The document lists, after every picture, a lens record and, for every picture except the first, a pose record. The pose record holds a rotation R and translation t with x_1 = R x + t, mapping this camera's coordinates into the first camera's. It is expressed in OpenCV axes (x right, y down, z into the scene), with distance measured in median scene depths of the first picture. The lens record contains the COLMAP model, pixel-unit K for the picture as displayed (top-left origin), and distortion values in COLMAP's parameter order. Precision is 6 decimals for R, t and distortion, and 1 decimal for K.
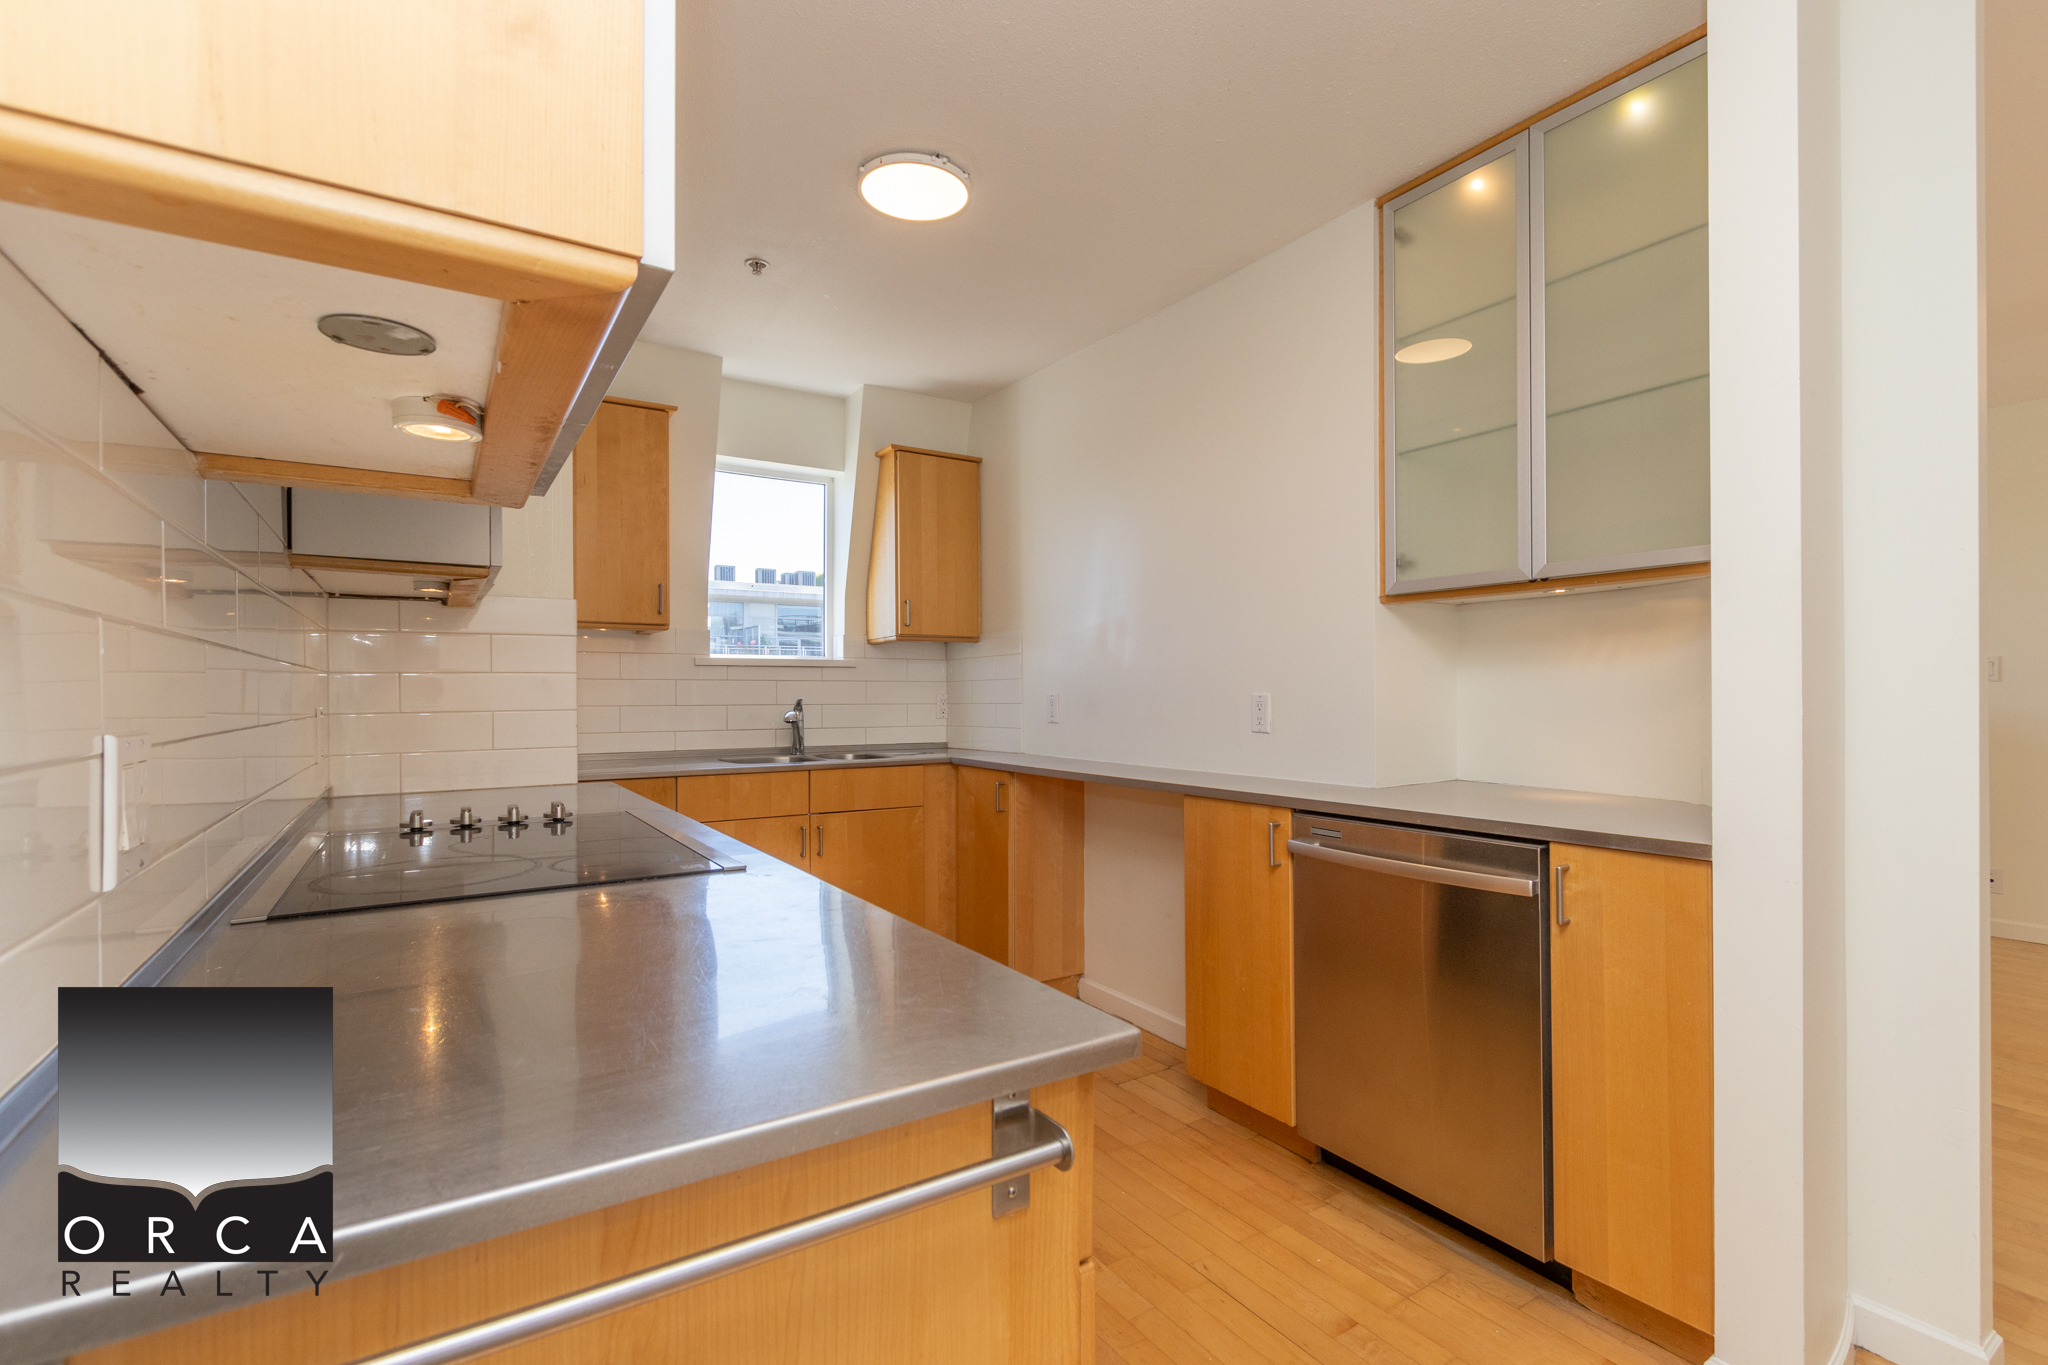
lens RADIAL K [[928.0, 0, 1045.2], [0, 928.0, 681.7], [0, 0, 1]] dist [-0.004993, -0.000845]
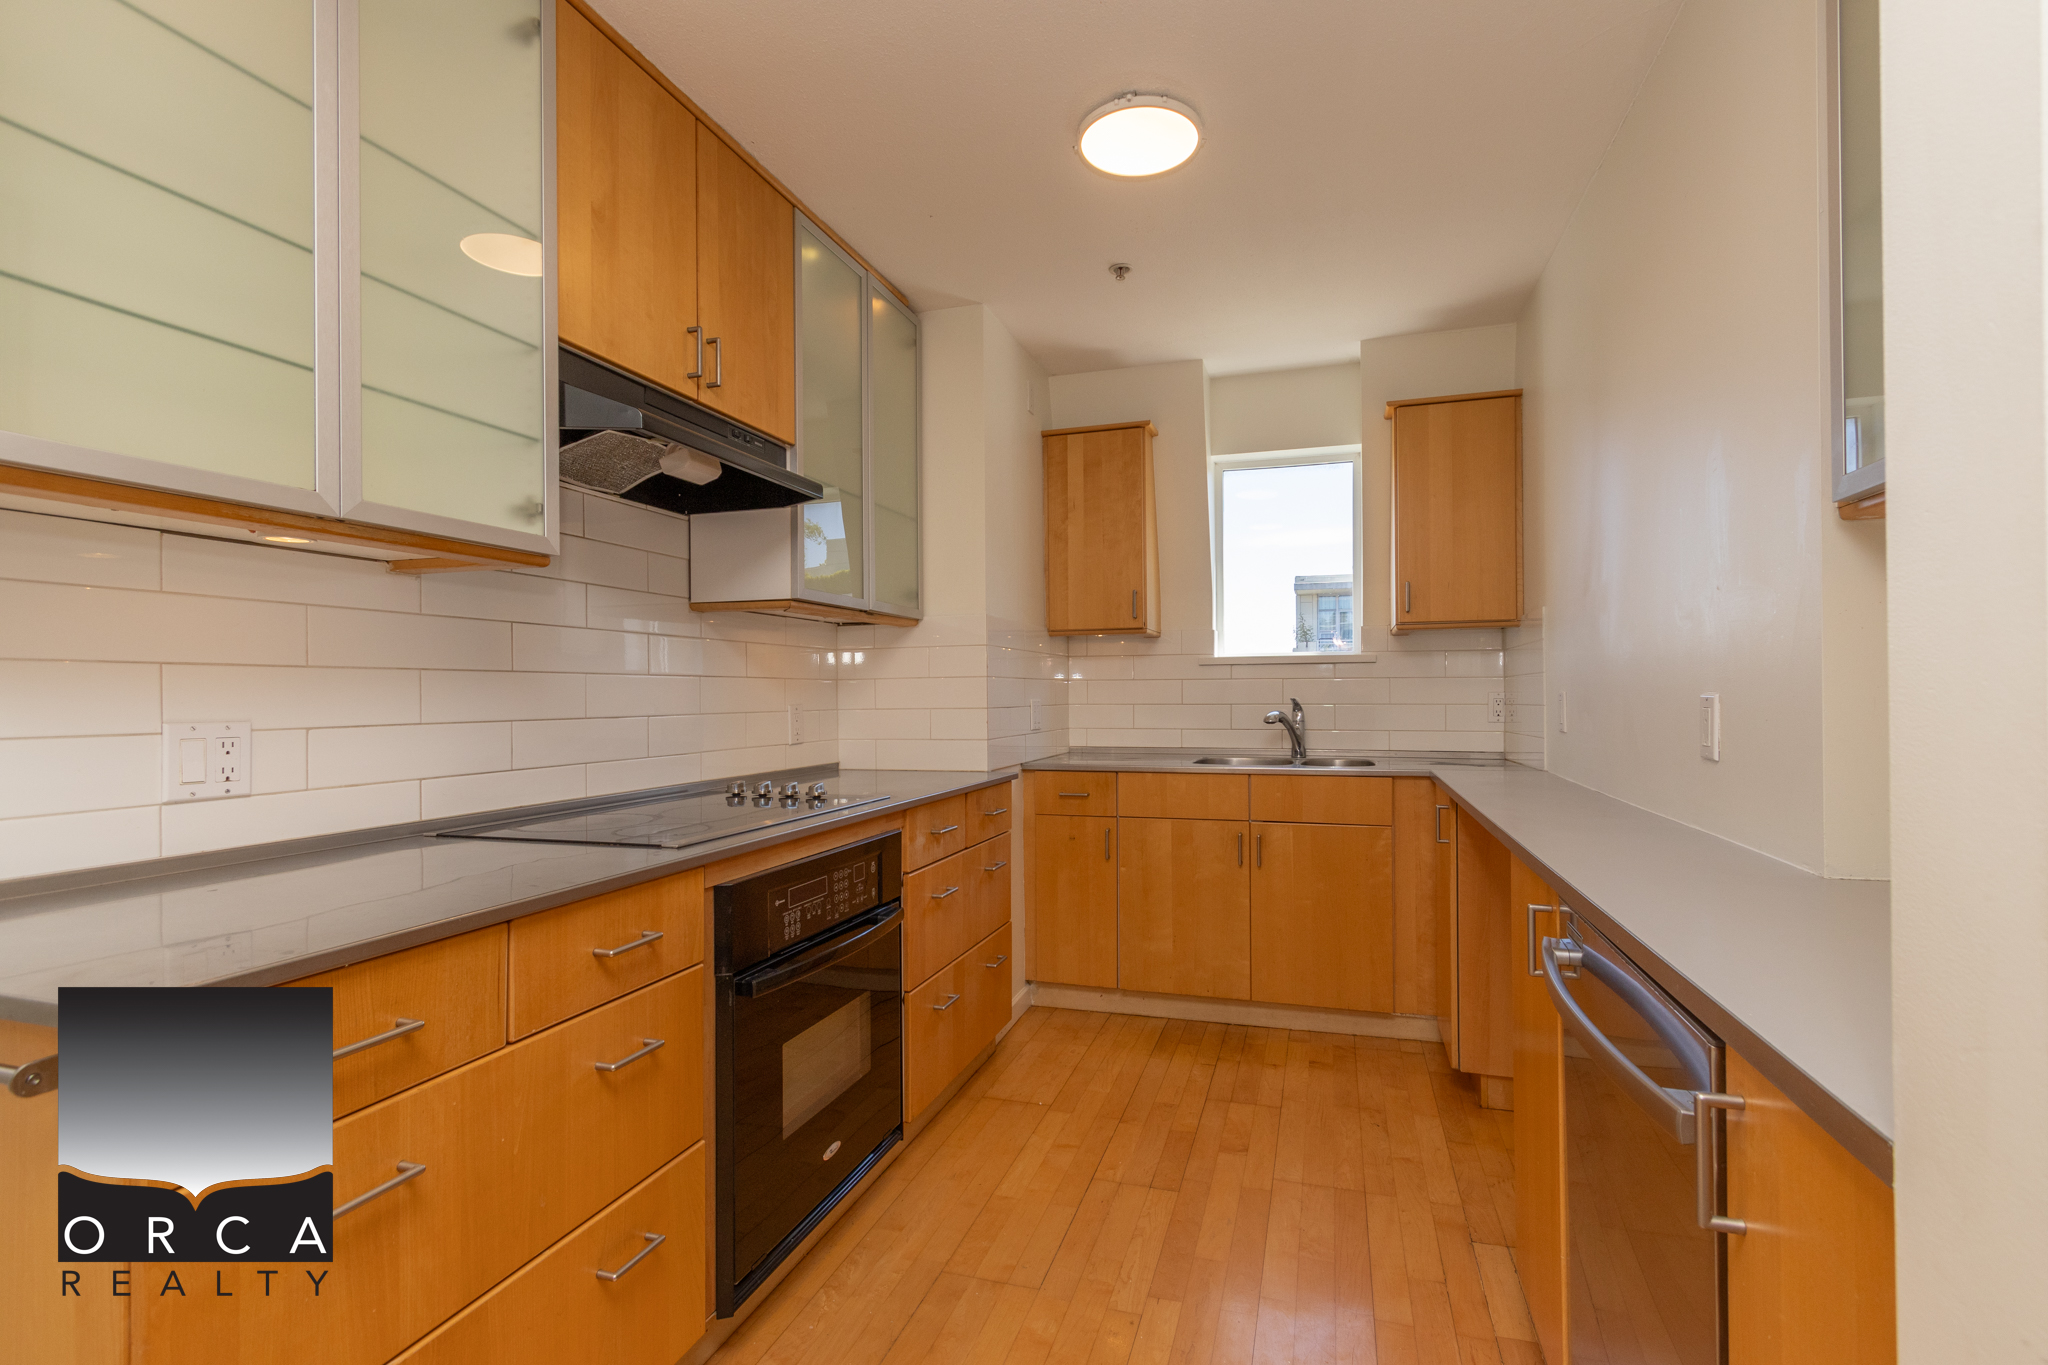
lens RADIAL K [[928.0, 0, 1044.0], [0, 928.0, 683.7], [0, 0, 1]] dist [-0.004993, -0.000845]
pose [[0.630511, -0.006506, -0.776153, 0.306101], [0.013079, 0.999912, 0.002243, -0.001371], [0.776070, -0.011565, 0.630540, 0.214281]]
